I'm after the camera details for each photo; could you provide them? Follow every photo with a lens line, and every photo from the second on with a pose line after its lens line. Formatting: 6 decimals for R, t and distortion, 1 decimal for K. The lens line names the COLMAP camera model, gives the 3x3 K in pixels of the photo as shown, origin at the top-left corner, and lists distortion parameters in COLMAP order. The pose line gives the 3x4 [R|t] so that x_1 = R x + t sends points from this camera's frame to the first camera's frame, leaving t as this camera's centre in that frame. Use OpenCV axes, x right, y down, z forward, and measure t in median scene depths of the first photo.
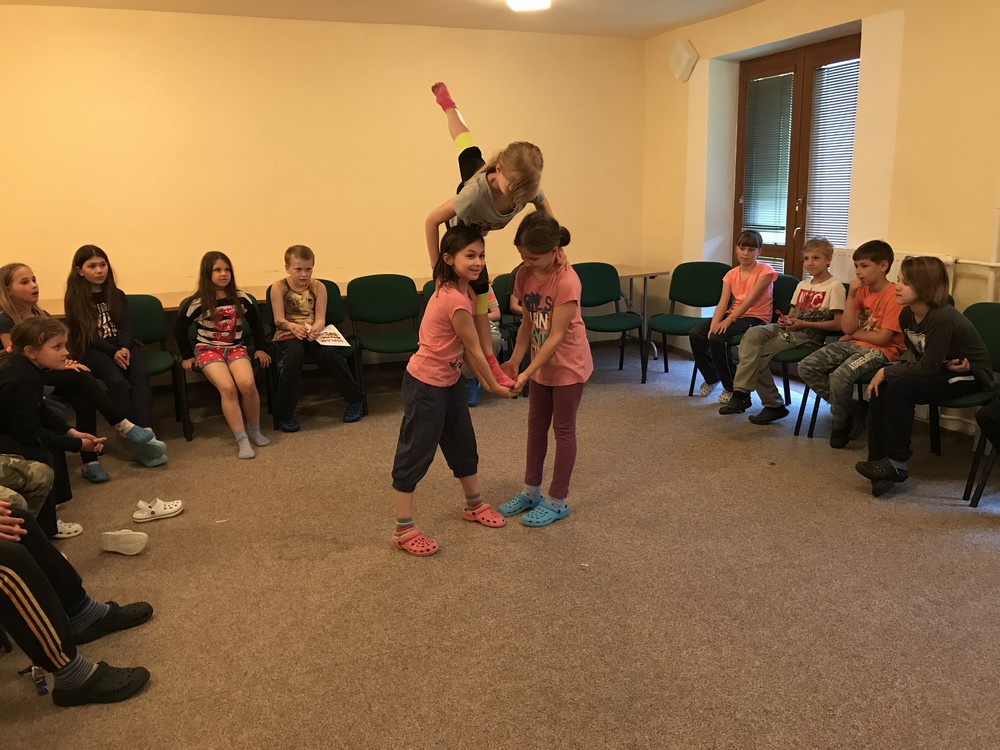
lens RADIAL K [[827.3, 0, 508.5], [0, 827.3, 374.1], [0, 0, 1]] dist [0.015687, -0.020019]
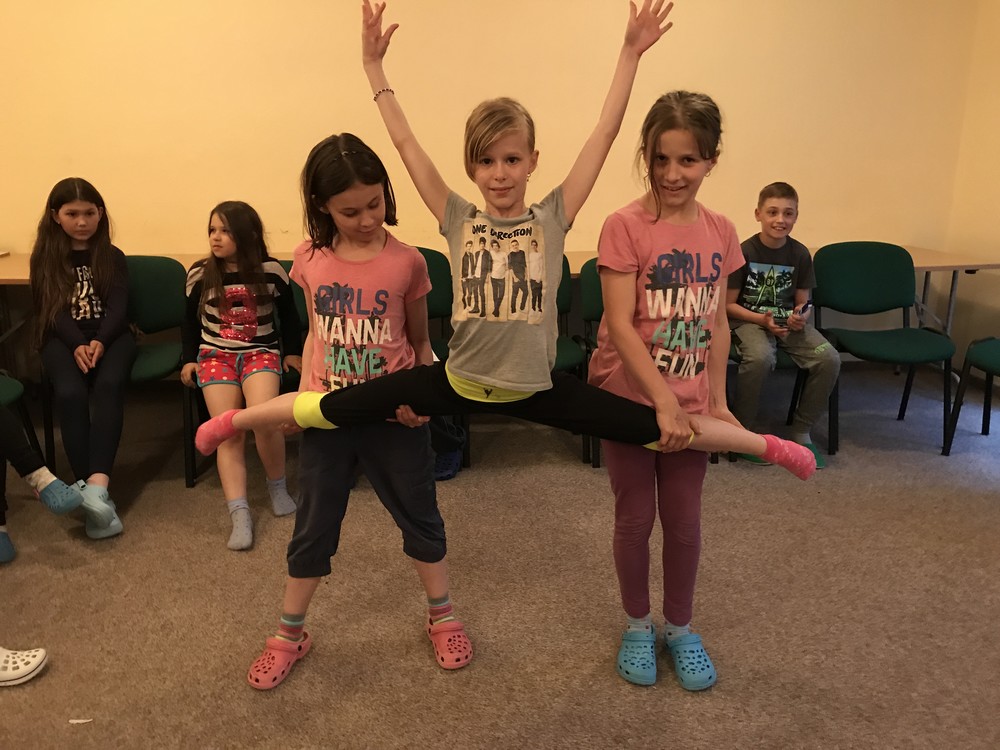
lens RADIAL K [[827.8, 0, 508.3], [0, 827.8, 368.6], [0, 0, 1]] dist [0.004337, 0.007707]
pose [[0.961515, 0.094538, -0.257975, 0.013565], [-0.084938, 0.995223, 0.048132, -0.062252], [0.261293, -0.024367, 0.964952, 0.428836]]
